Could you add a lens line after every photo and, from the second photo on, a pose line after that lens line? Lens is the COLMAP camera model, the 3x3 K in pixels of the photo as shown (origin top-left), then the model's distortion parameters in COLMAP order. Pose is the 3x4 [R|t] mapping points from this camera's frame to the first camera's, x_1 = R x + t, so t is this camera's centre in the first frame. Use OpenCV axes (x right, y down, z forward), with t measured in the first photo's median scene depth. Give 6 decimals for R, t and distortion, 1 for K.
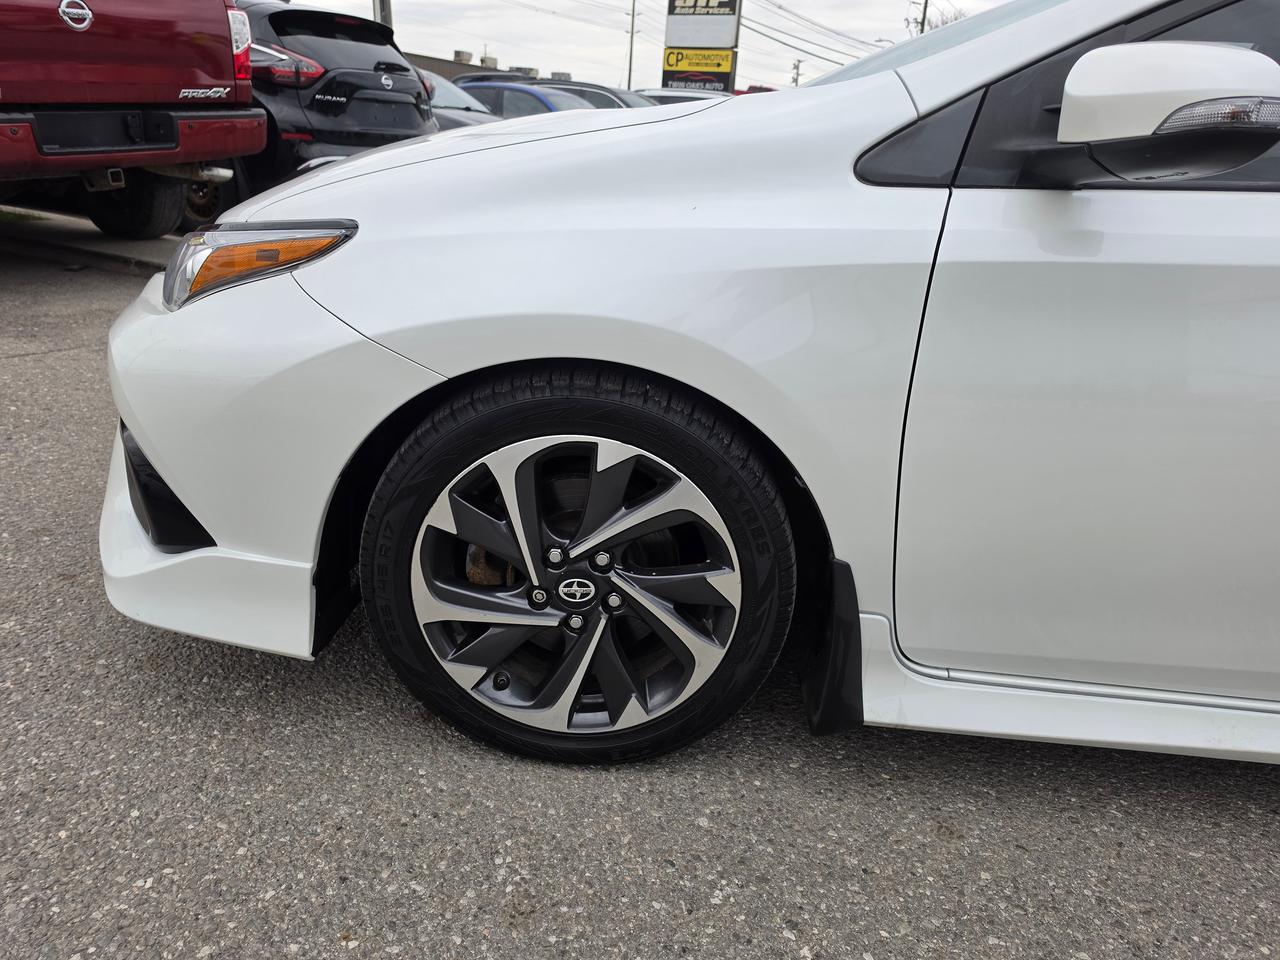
lens RADIAL K [[903.7, 0, 640.0], [0, 903.7, 480.0], [0, 0, 1]] dist [-0.000410, -0.023582]
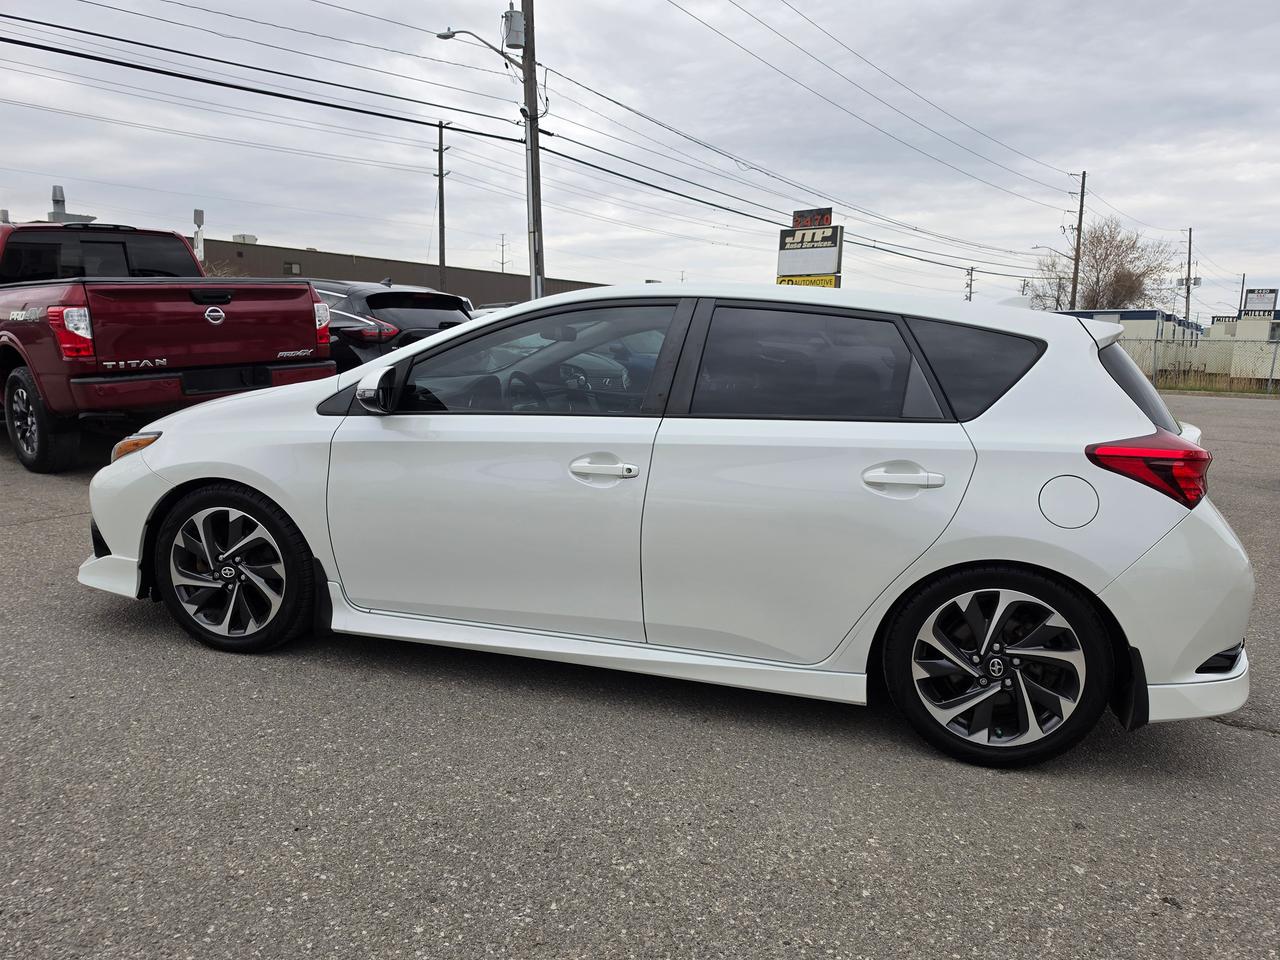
lens RADIAL K [[903.7, 0, 640.0], [0, 903.7, 480.0], [0, 0, 1]] dist [-0.000410, -0.023582]
pose [[0.974371, -0.010938, -0.224680, 1.524263], [-0.037657, 0.976791, -0.210858, 0.340113], [0.221771, 0.213915, 0.951345, -1.110726]]
